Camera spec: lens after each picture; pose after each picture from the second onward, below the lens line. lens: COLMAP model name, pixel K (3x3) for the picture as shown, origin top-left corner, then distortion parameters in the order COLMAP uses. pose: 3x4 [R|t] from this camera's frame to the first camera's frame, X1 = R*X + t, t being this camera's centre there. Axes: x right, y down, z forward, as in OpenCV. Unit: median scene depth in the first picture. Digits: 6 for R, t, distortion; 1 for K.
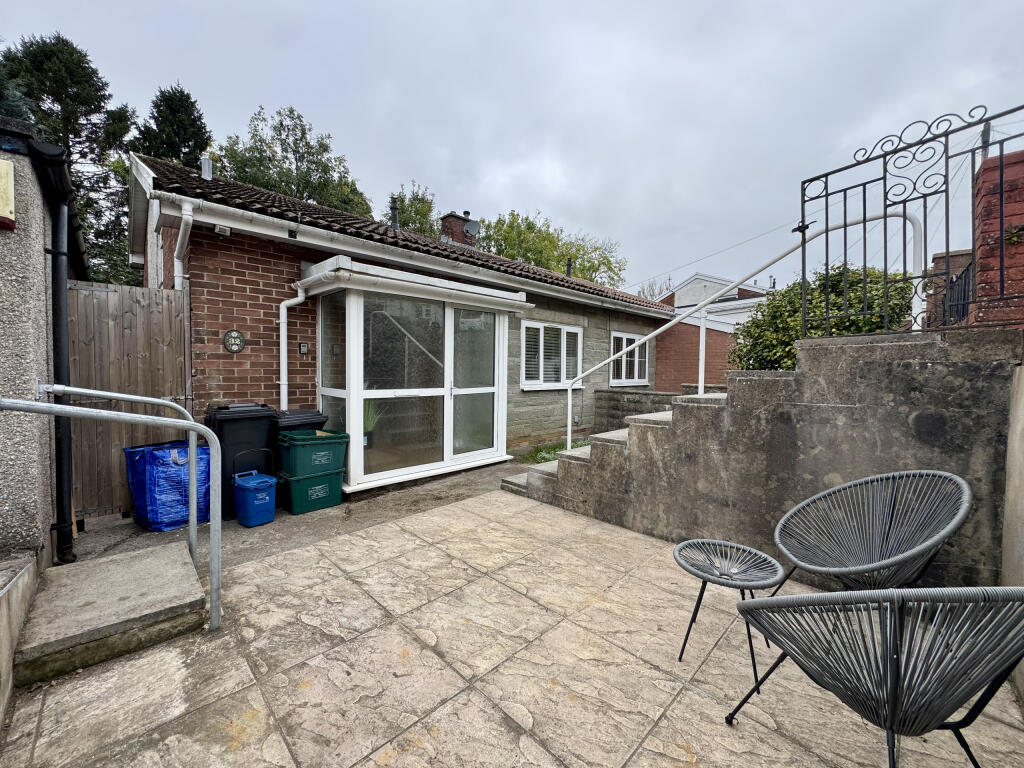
lens RADIAL K [[410.6, 0, 512.0], [0, 410.6, 384.0], [0, 0, 1]] dist [0.000875, -0.002483]
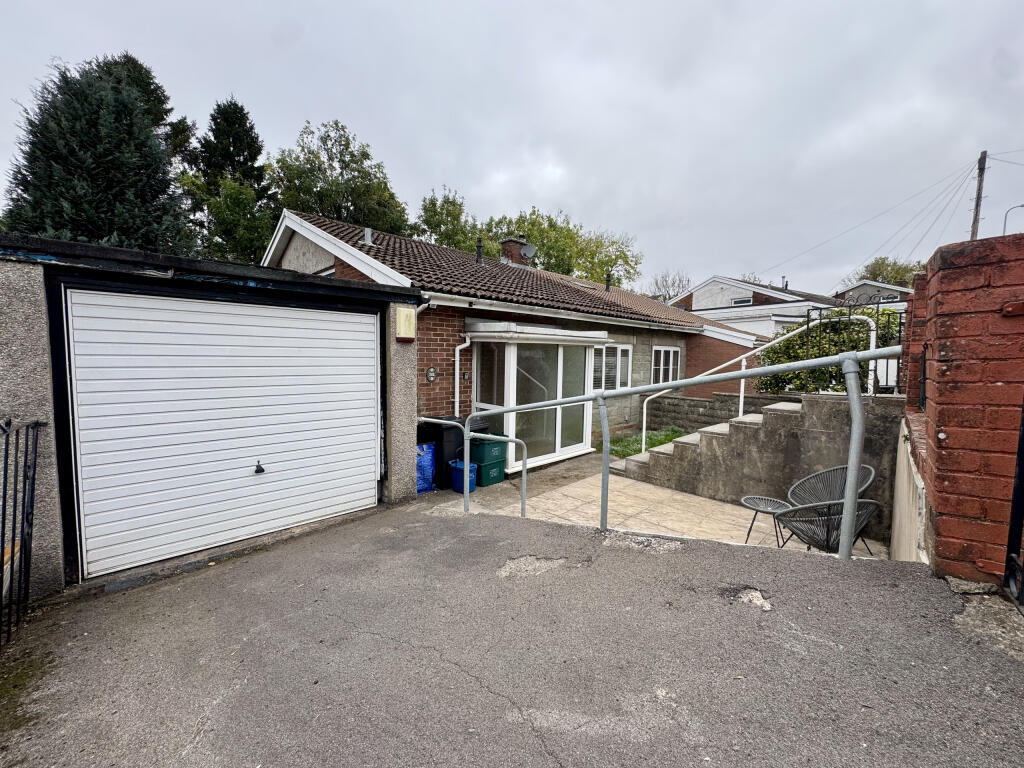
lens RADIAL K [[408.8, 0, 512.0], [0, 408.8, 384.0], [0, 0, 1]] dist [-0.004422, 0.000249]
pose [[0.999837, 0.005823, -0.017091, -0.327781], [-0.005216, 0.999361, 0.035364, -0.115751], [0.017286, -0.035269, 0.999228, -0.482396]]
